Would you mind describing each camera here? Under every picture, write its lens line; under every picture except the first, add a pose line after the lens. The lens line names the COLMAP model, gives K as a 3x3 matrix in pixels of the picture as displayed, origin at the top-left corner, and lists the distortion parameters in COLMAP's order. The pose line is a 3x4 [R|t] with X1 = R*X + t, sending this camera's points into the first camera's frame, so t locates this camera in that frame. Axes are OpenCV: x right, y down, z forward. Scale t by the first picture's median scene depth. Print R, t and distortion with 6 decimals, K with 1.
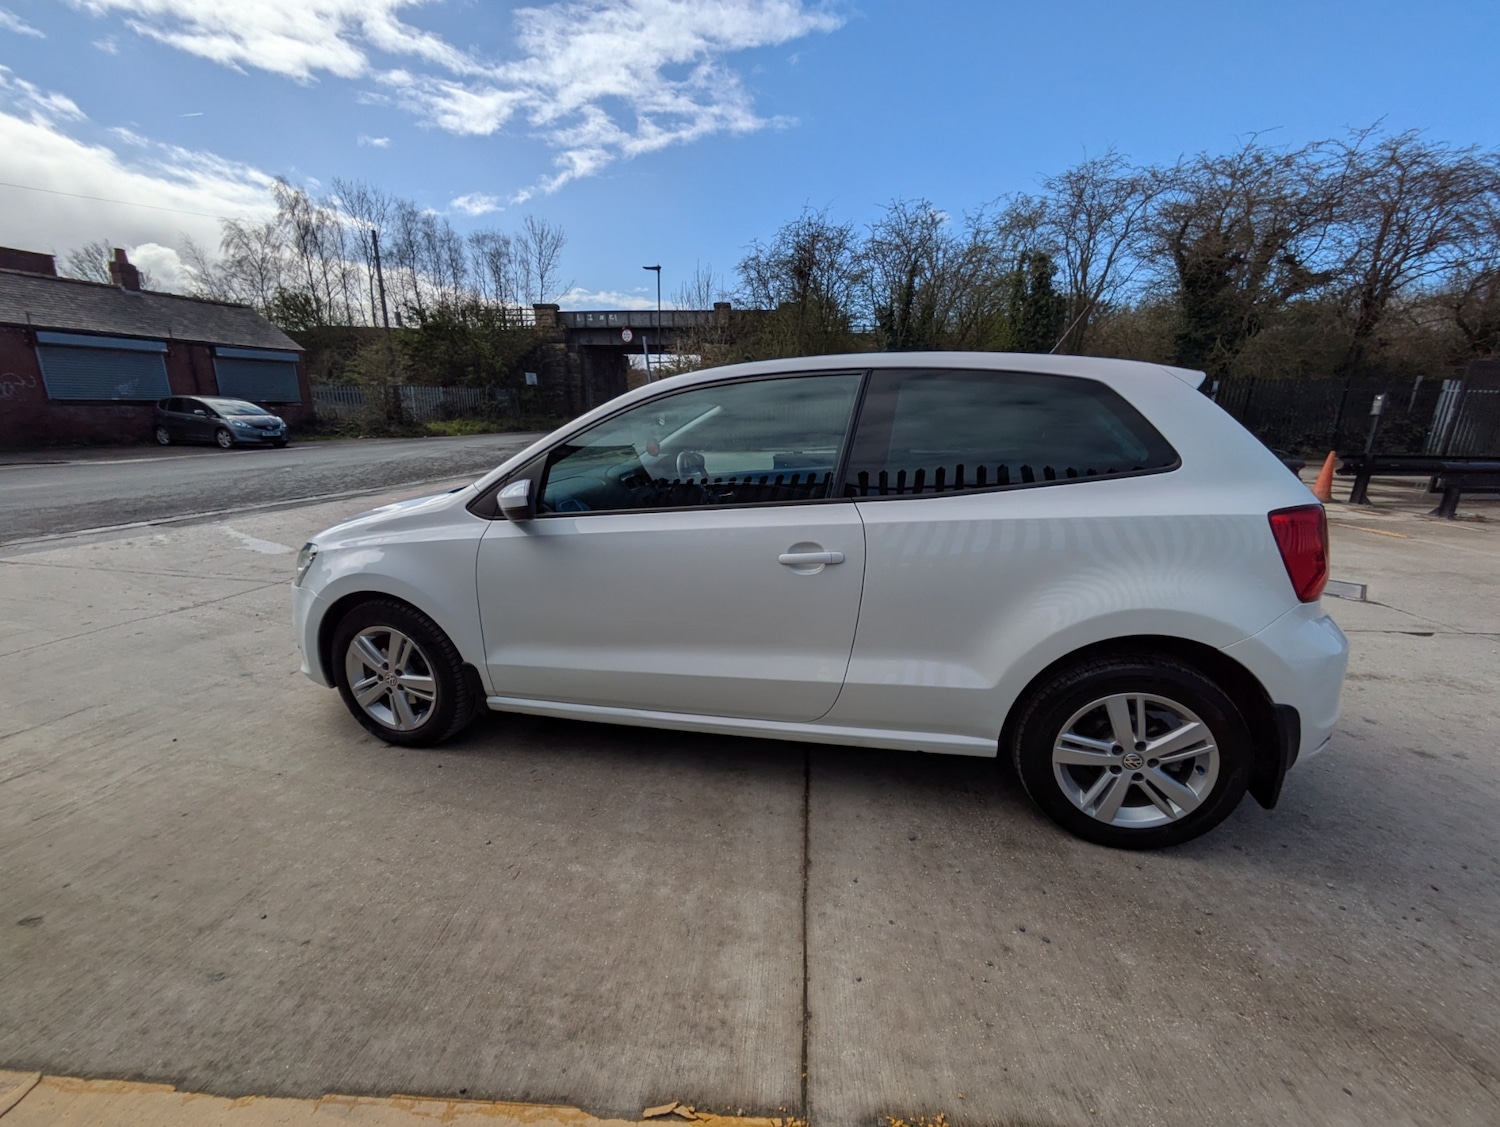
lens RADIAL K [[595.0, 0, 749.5], [0, 595.0, 561.3], [0, 0, 1]] dist [0.001045, -0.000878]
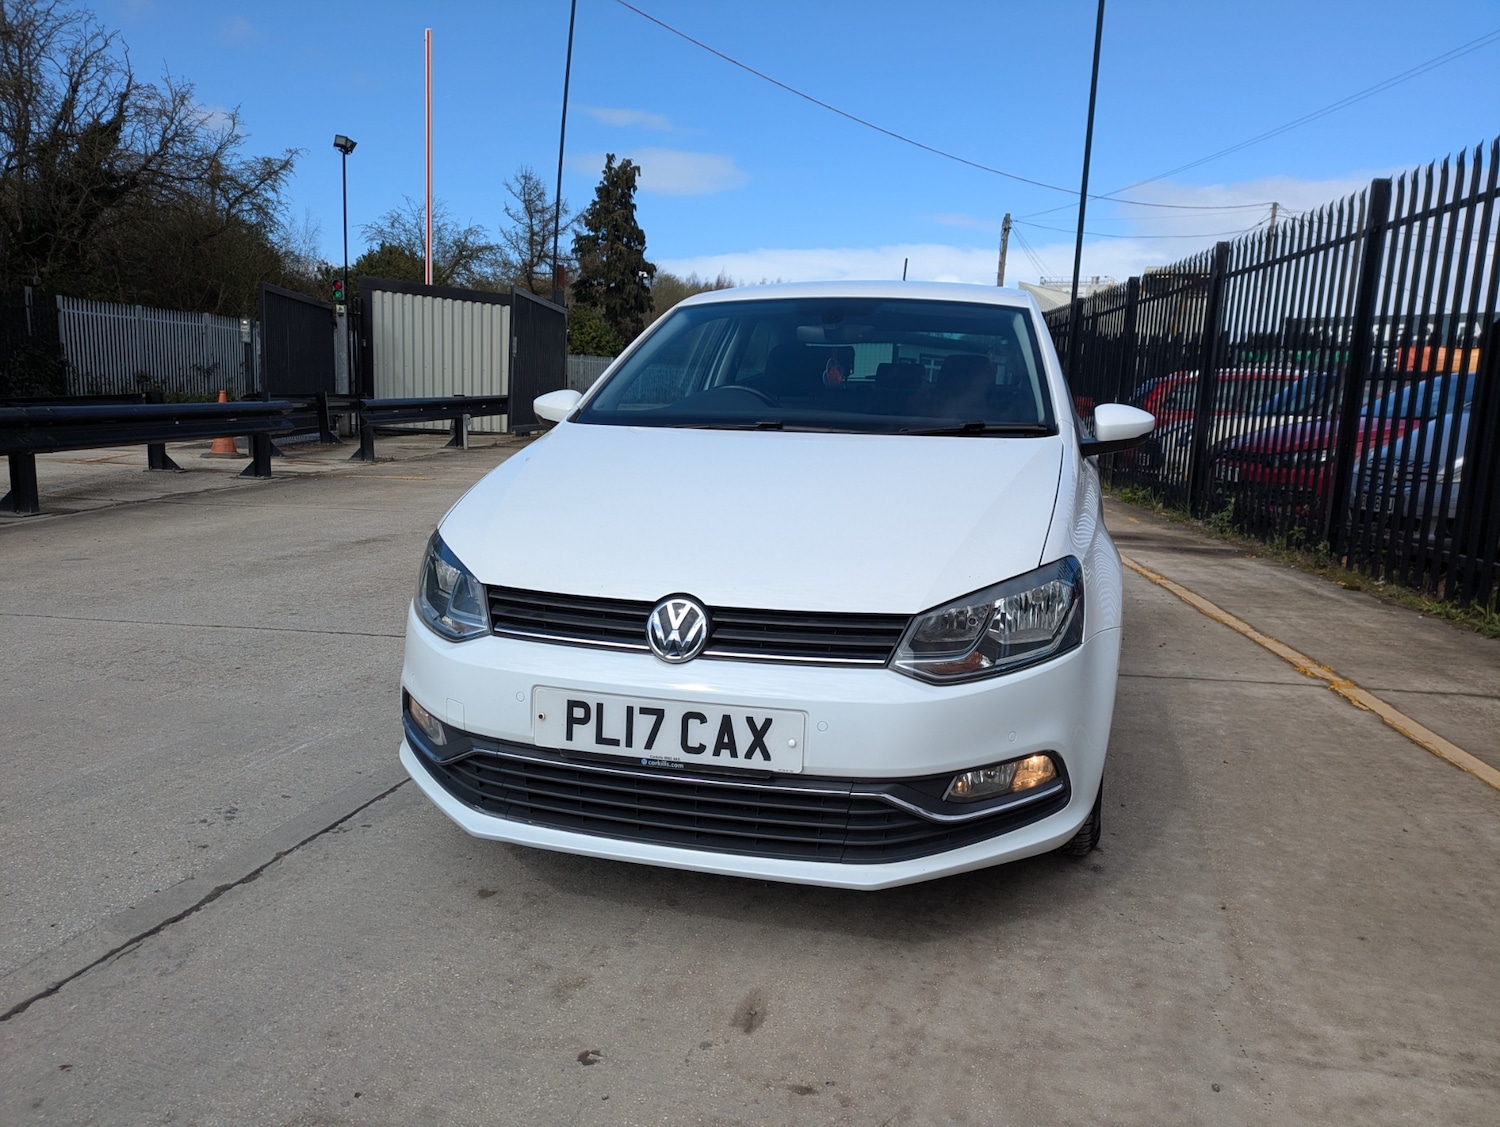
lens RADIAL K [[1092.1, 0, 756.4], [0, 1092.1, 584.2], [0, 0, 1]] dist [0.058350, -0.041797]
pose [[0.022458, -0.189895, 0.981547, -1.929738], [0.211142, 0.960551, 0.181002, -0.271556], [-0.977197, 0.203181, 0.061667, 1.391428]]
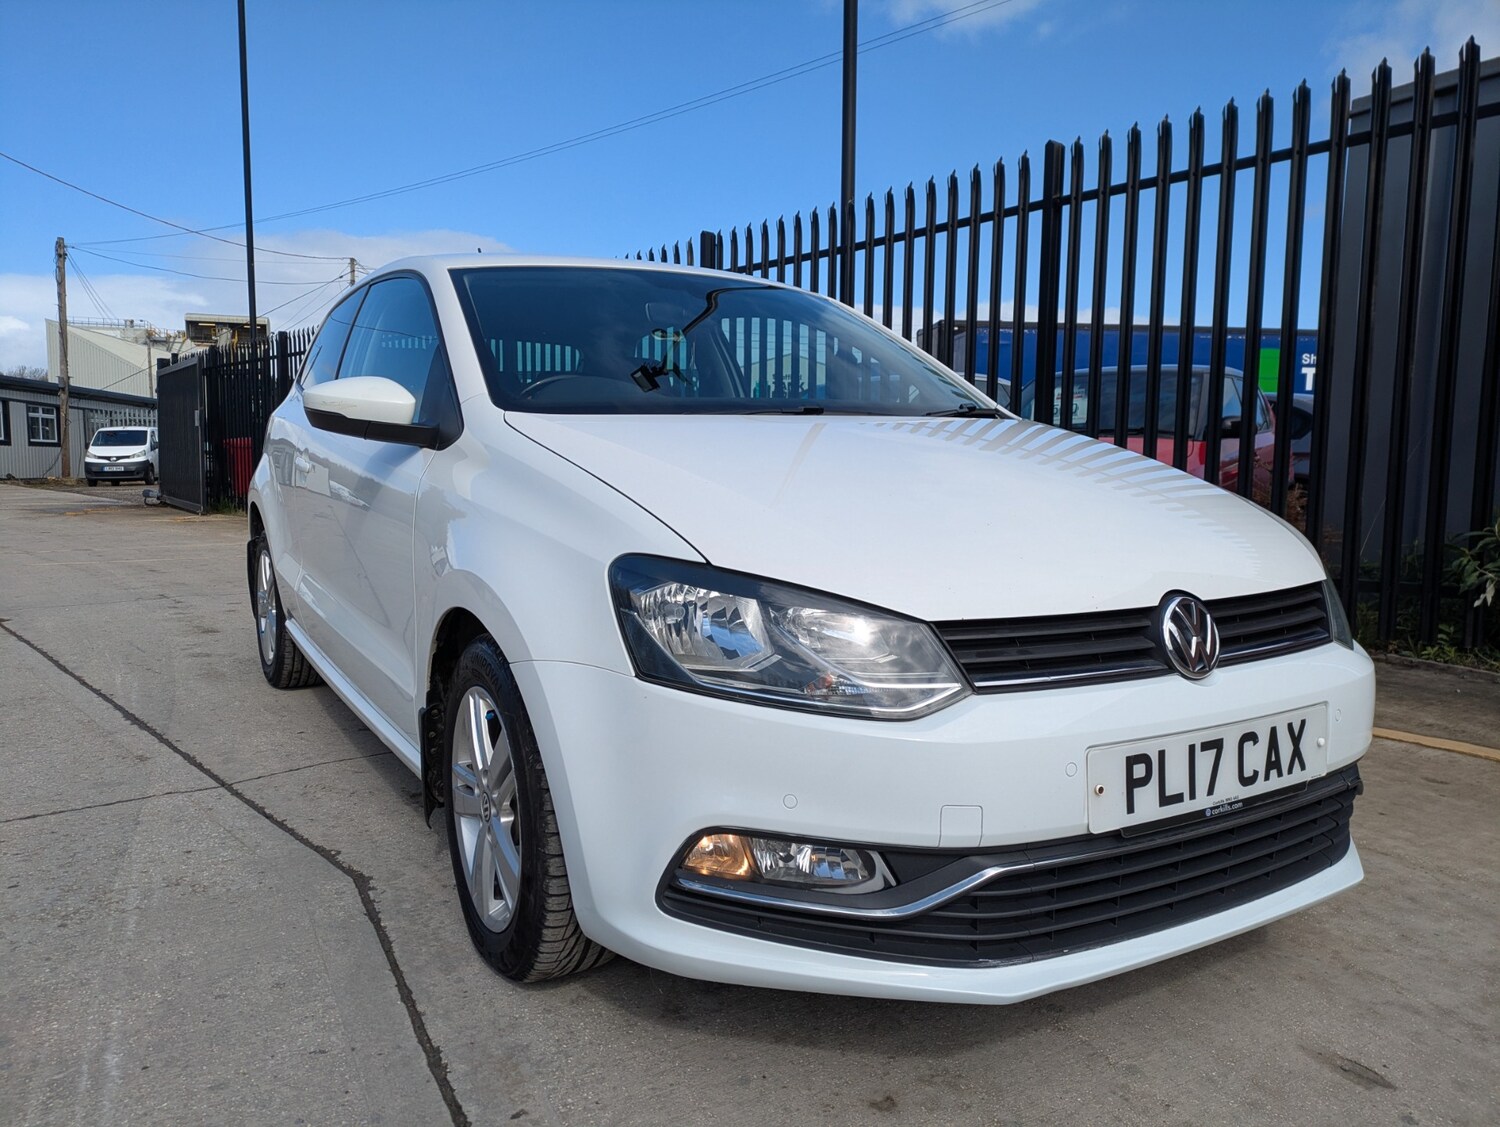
lens RADIAL K [[1092.1, 0, 730.0], [0, 1092.1, 601.3], [0, 0, 1]] dist [0.058350, -0.041797]
pose [[-0.690753, -0.111229, 0.714484, -1.277995], [0.163592, 0.938440, 0.304251, -0.382332], [-0.704342, 0.327046, -0.630034, 2.261534]]
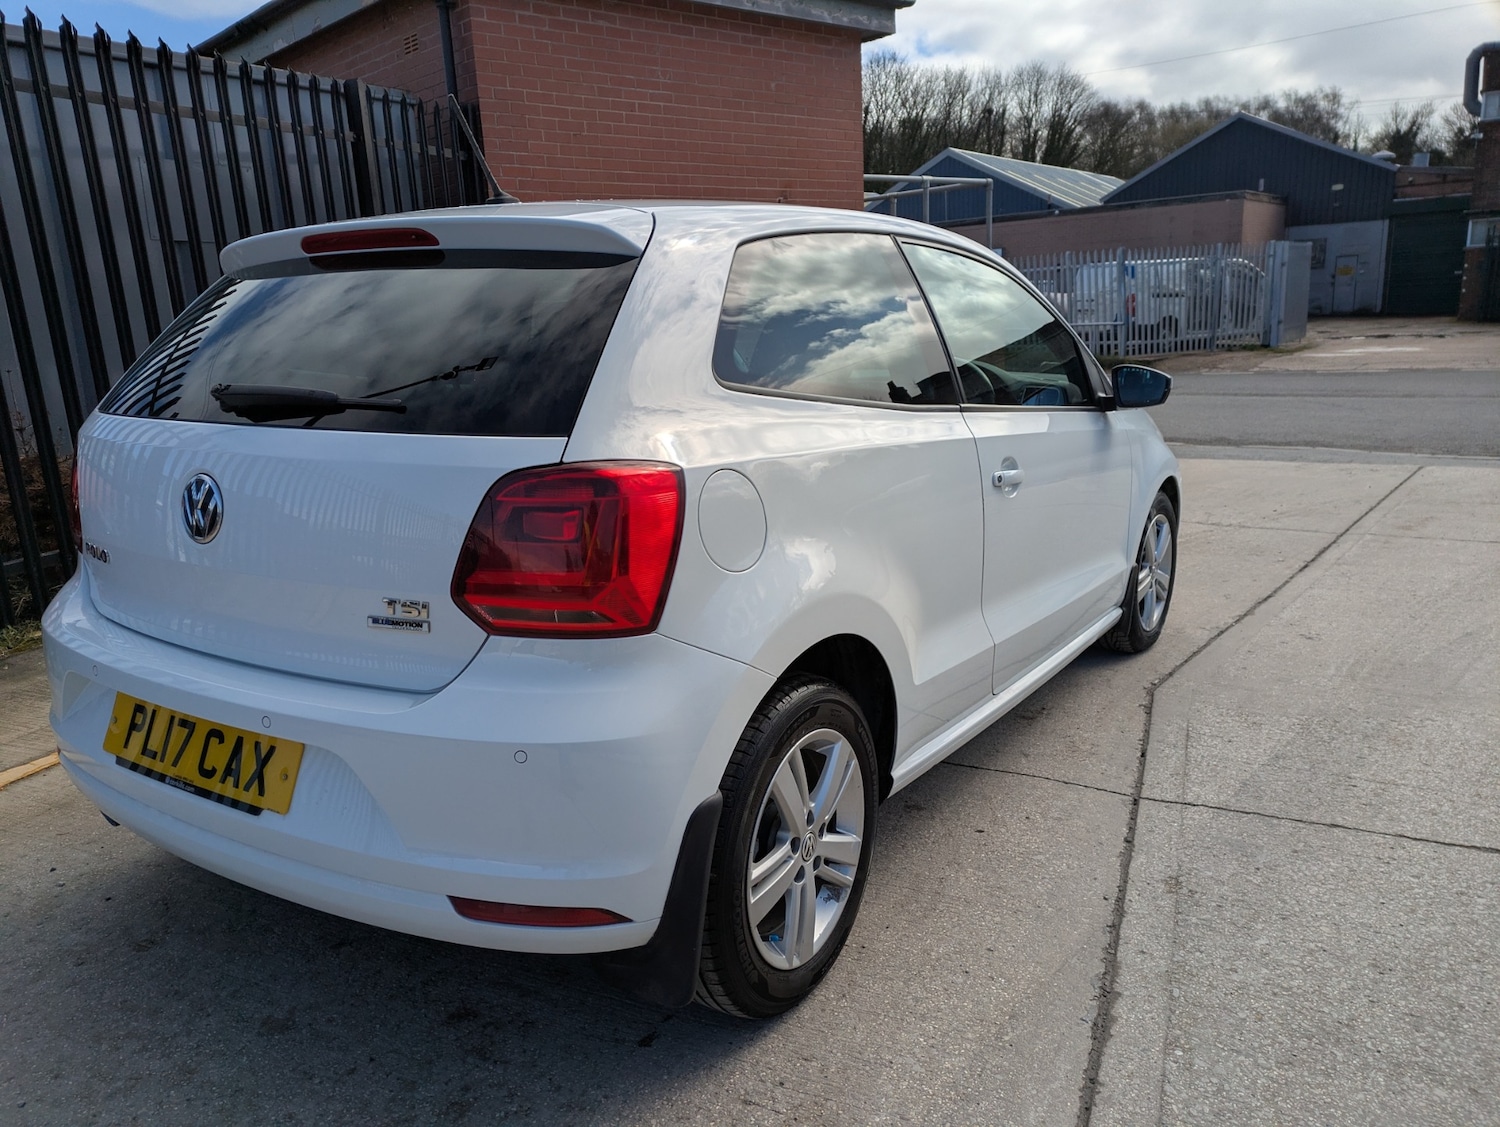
lens RADIAL K [[1099.7, 0, 723.0], [0, 1099.7, 567.7], [0, 0, 1]] dist [0.069586, -0.053524]
pose [[-0.352927, 0.210293, -0.911712, 1.583816], [-0.196972, 0.935879, 0.292116, -0.397623], [0.914683, 0.282678, -0.288875, 1.740355]]
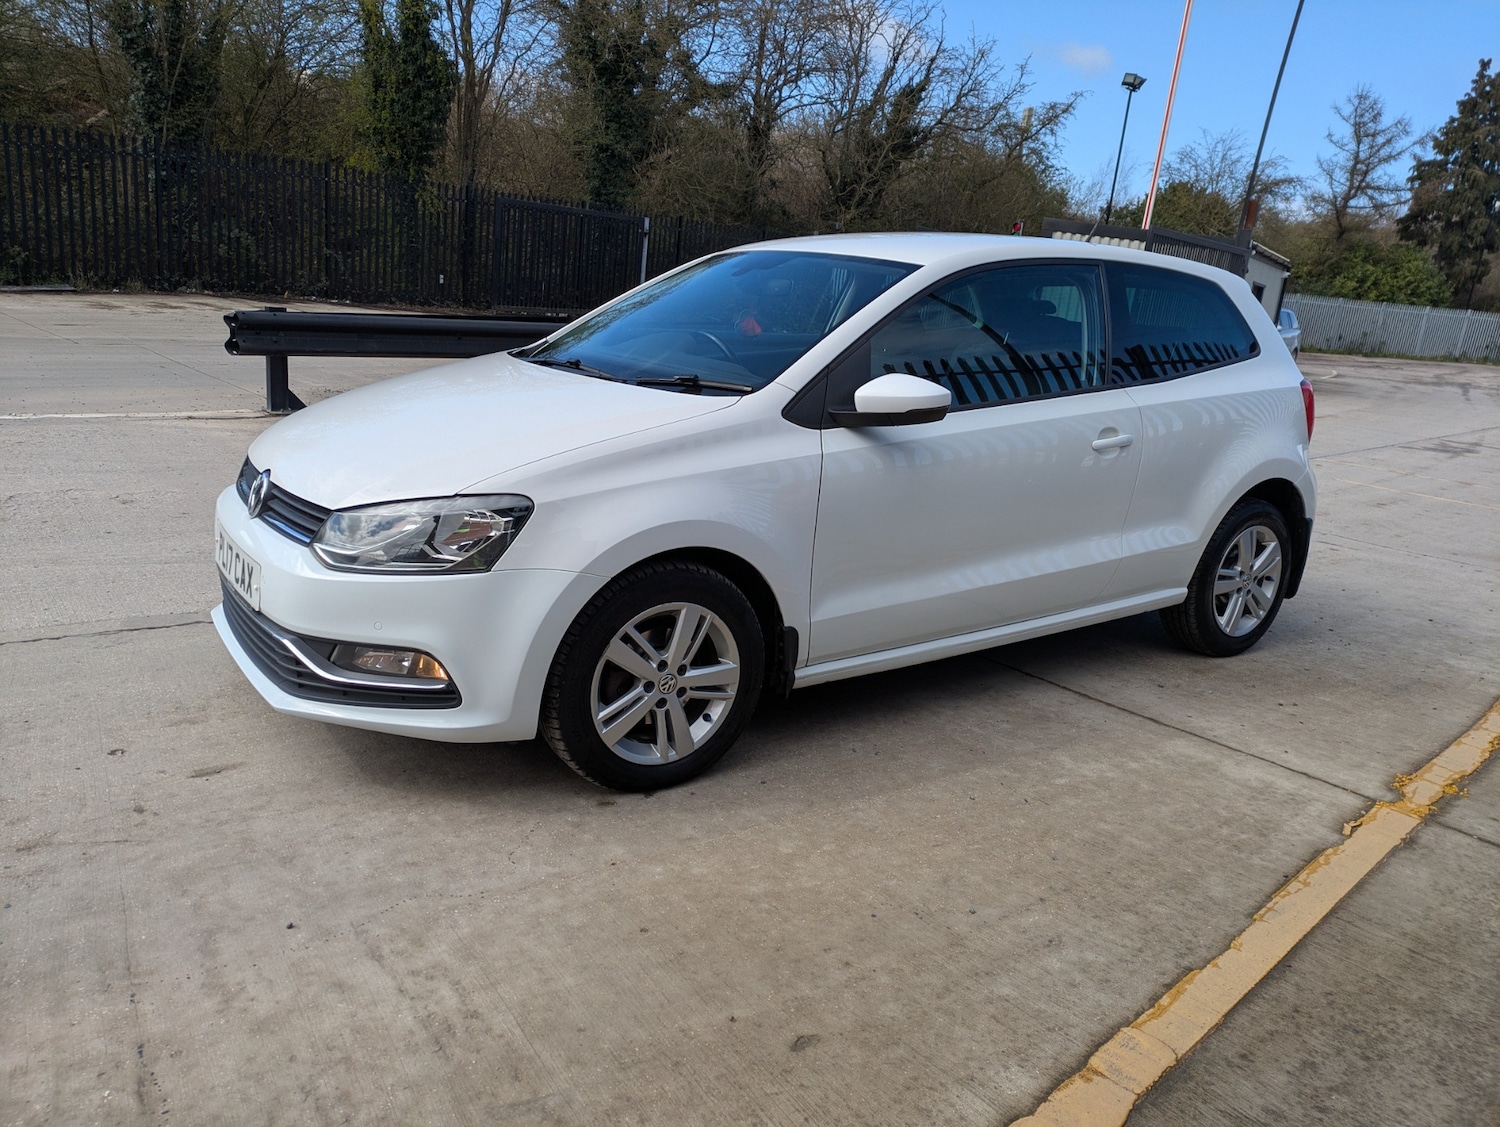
lens RADIAL K [[1092.1, 0, 710.8], [0, 1092.1, 548.4], [0, 0, 1]] dist [0.058350, -0.041797]
pose [[0.686356, -0.134603, 0.714701, -1.560864], [0.106496, 0.990732, 0.084318, -0.051899], [-0.719426, 0.018241, 0.694329, 0.142201]]
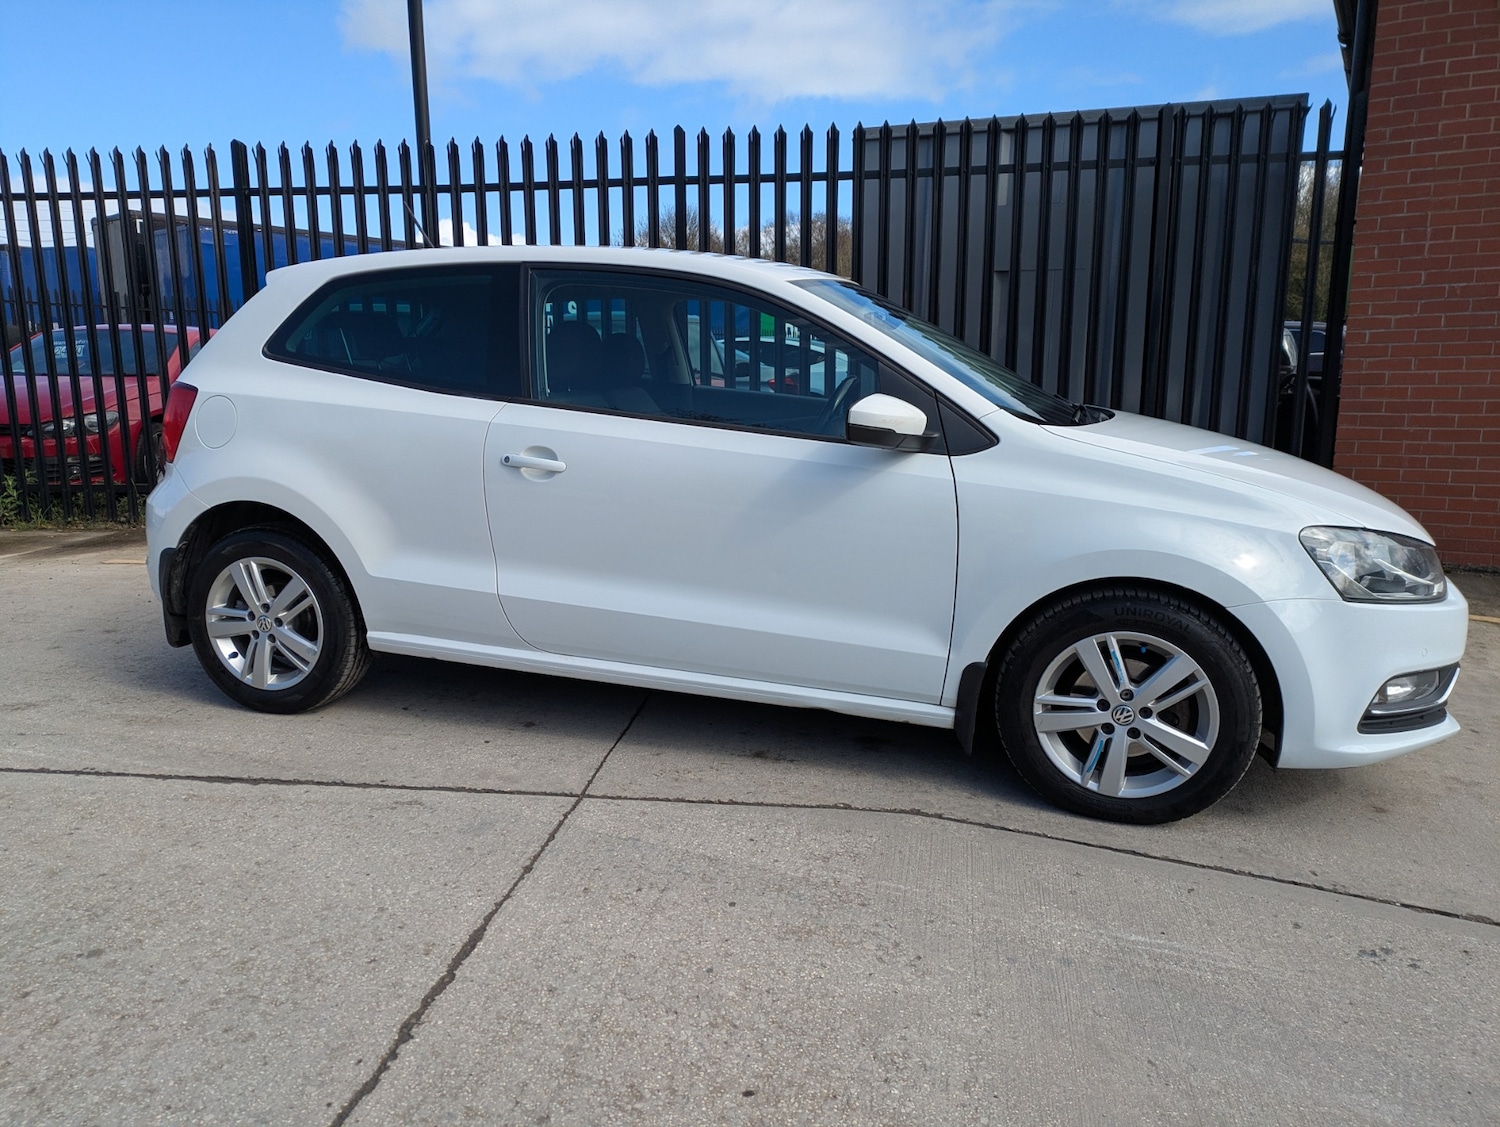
lens RADIAL K [[1097.2, 0, 705.4], [0, 1097.2, 567.7], [0, 0, 1]] dist [0.063995, -0.042698]
pose [[-0.997628, -0.028959, 0.062450, -0.051727], [-0.000200, 0.908421, 0.418056, -0.687694], [-0.068838, 0.417052, -0.906272, 3.051847]]
